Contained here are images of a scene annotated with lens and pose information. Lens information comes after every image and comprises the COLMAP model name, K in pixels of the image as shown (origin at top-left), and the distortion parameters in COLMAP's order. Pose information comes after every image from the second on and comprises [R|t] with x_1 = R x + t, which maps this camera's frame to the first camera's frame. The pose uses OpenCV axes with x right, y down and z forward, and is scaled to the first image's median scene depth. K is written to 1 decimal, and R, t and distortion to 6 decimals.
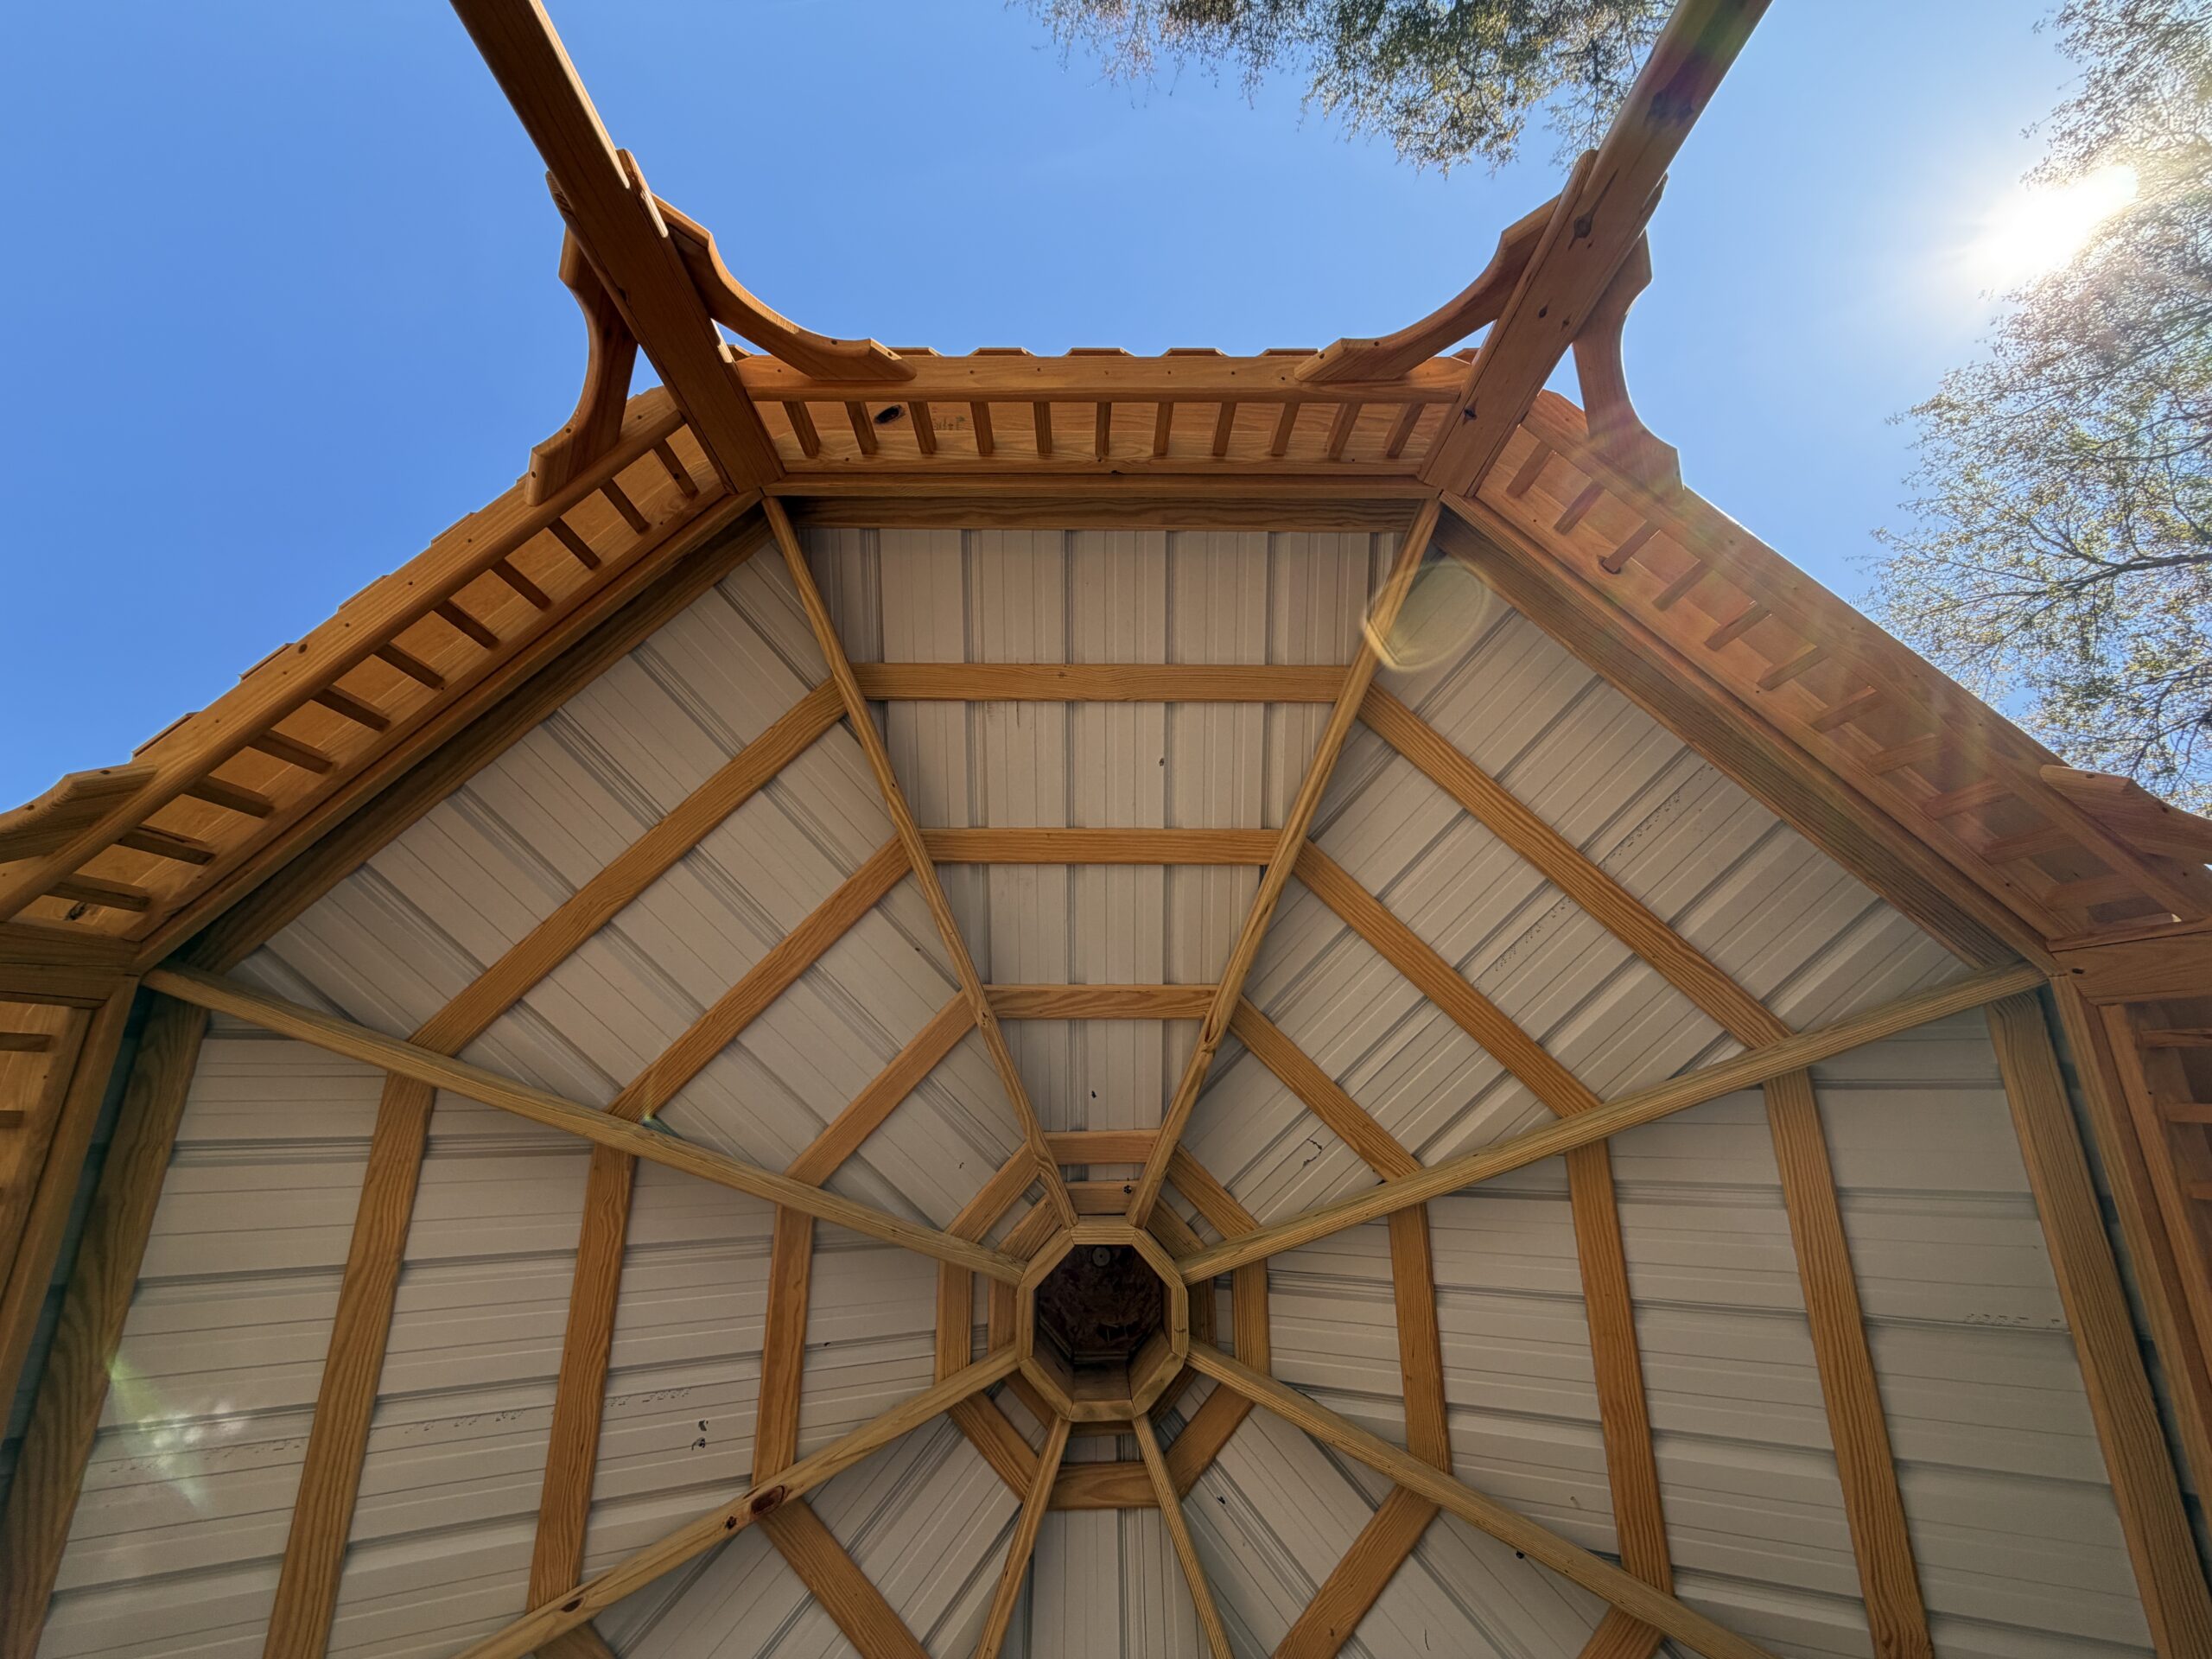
lens RADIAL K [[880.2, 0, 1109.5], [0, 880.2, 826.5], [0, 0, 1]] dist [0.000664, -0.000147]
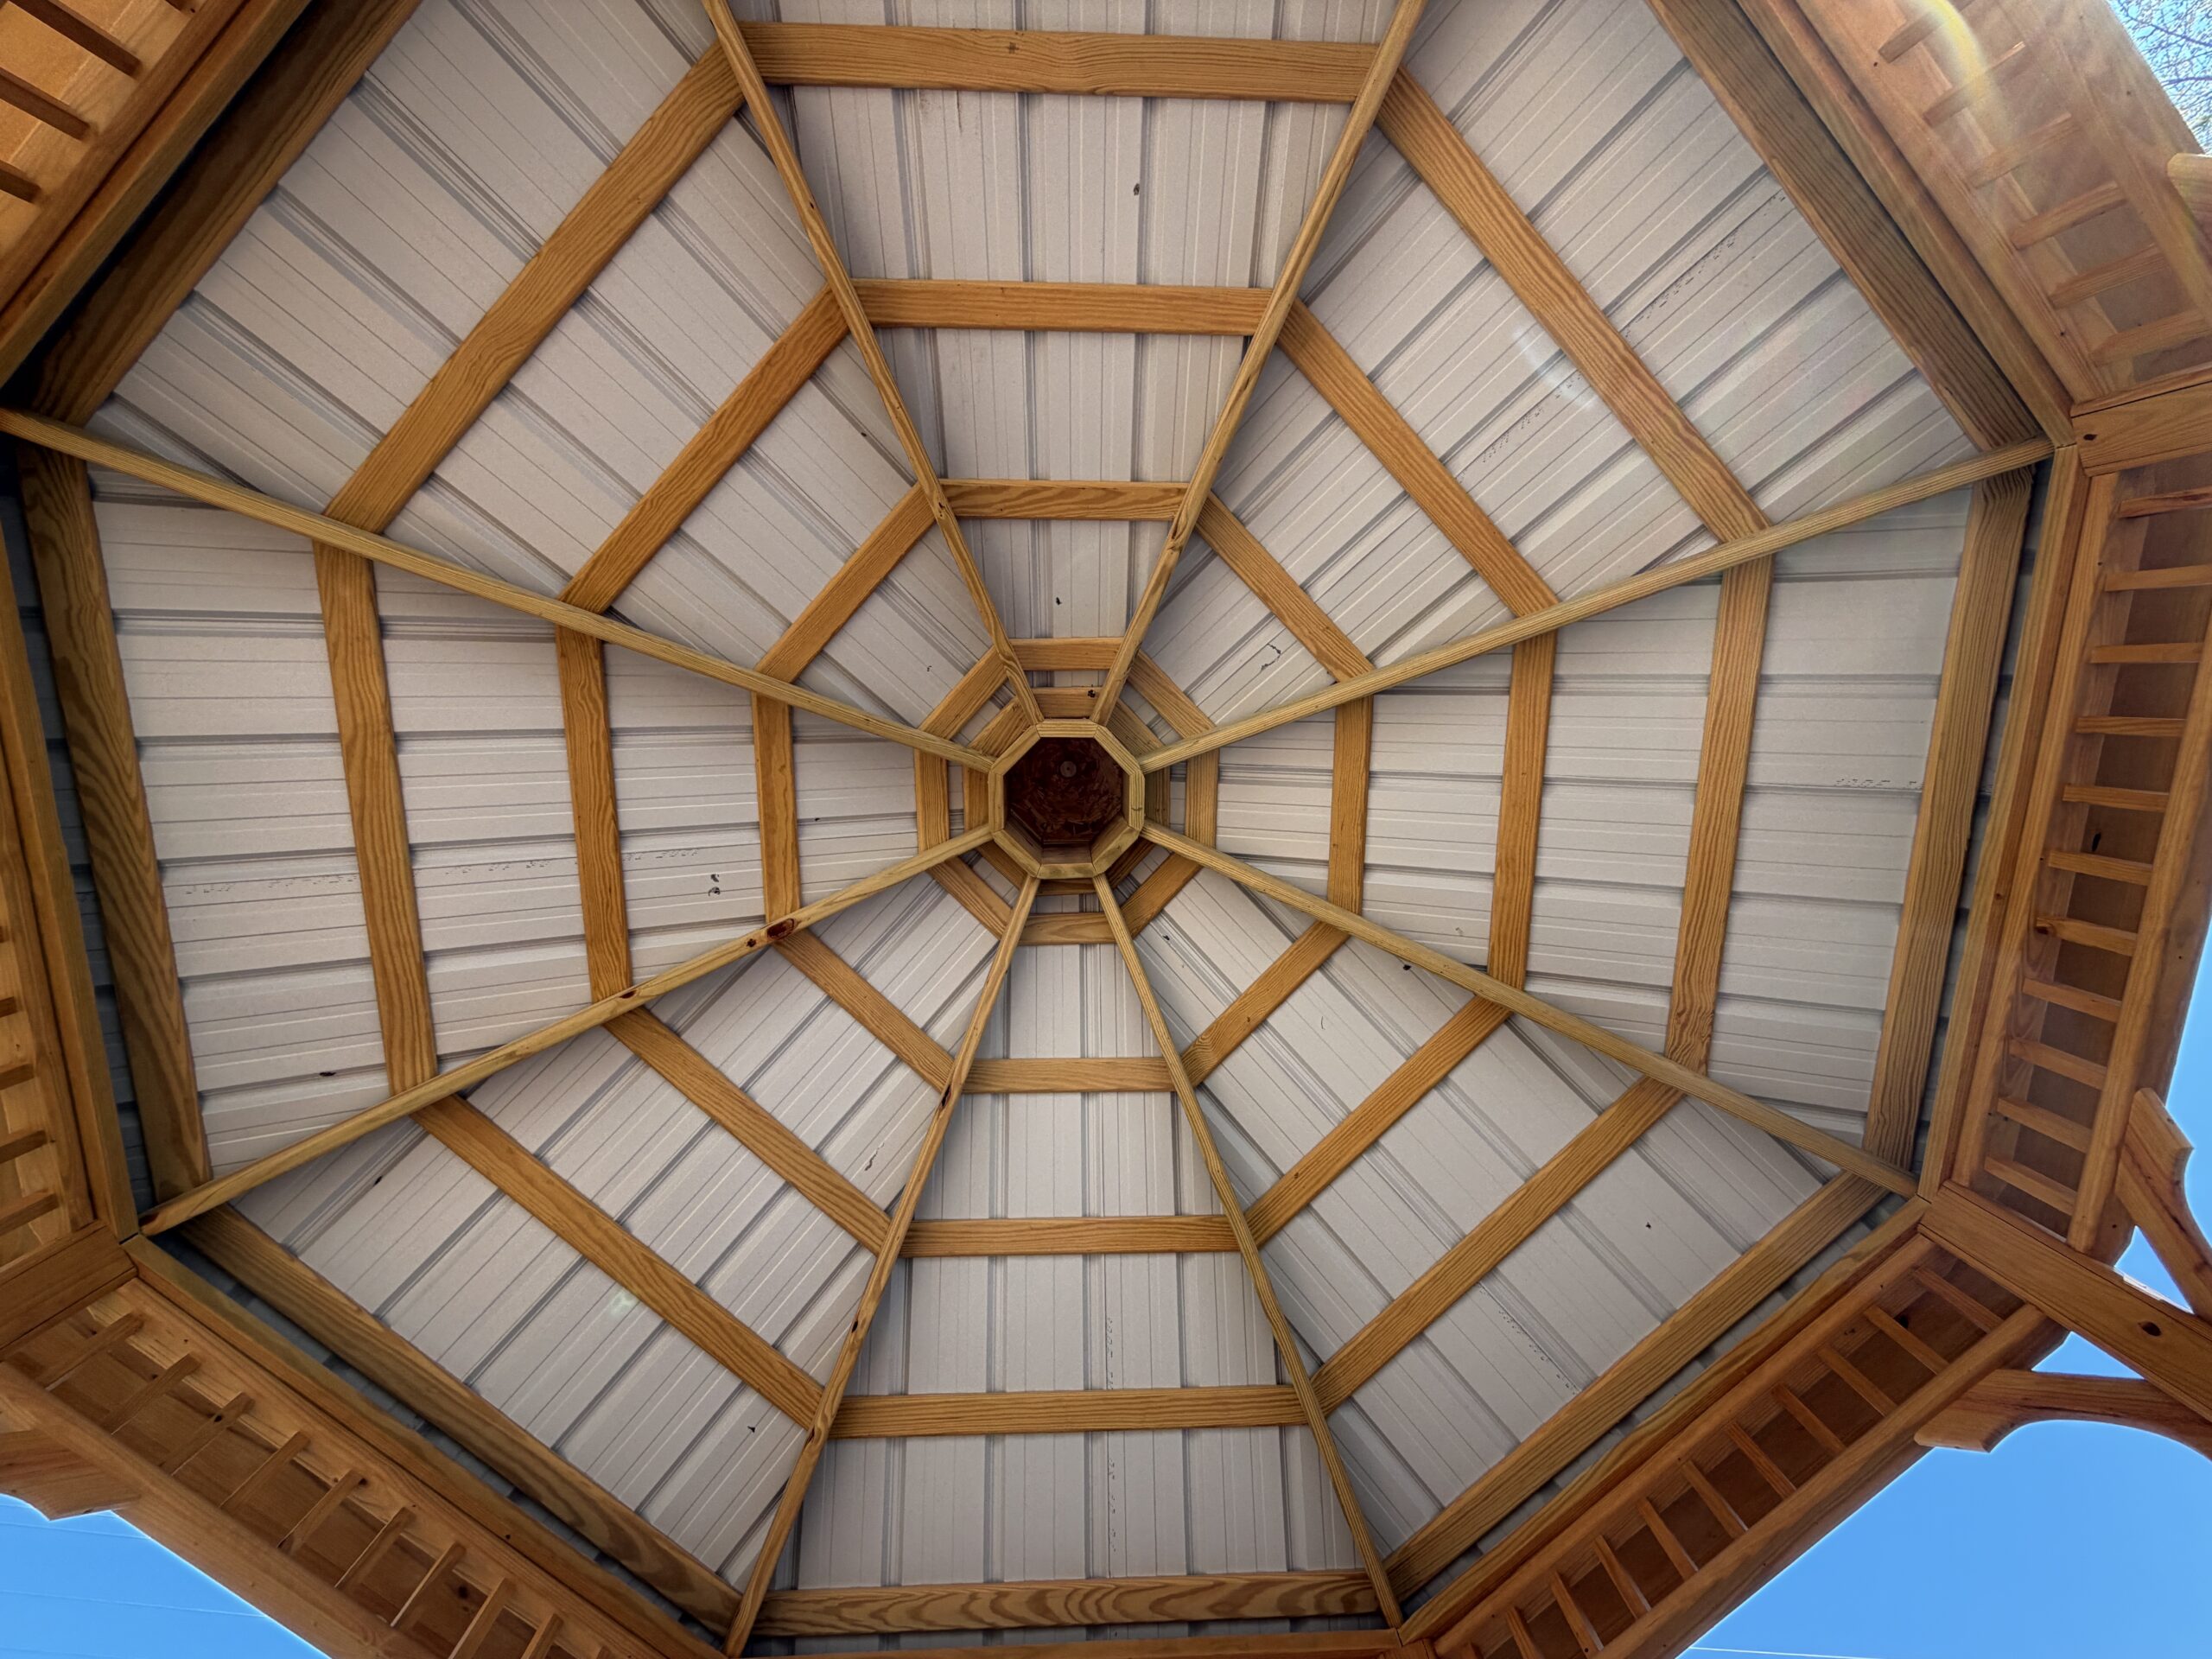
lens RADIAL K [[880.2, 0, 1111.9], [0, 880.2, 832.3], [0, 0, 1]] dist [0.000664, -0.000147]
pose [[0.999529, 0.006797, 0.029937, 0.016342], [-0.019127, 0.900654, 0.434115, 0.120198], [-0.024012, -0.434483, 0.900360, -0.010927]]
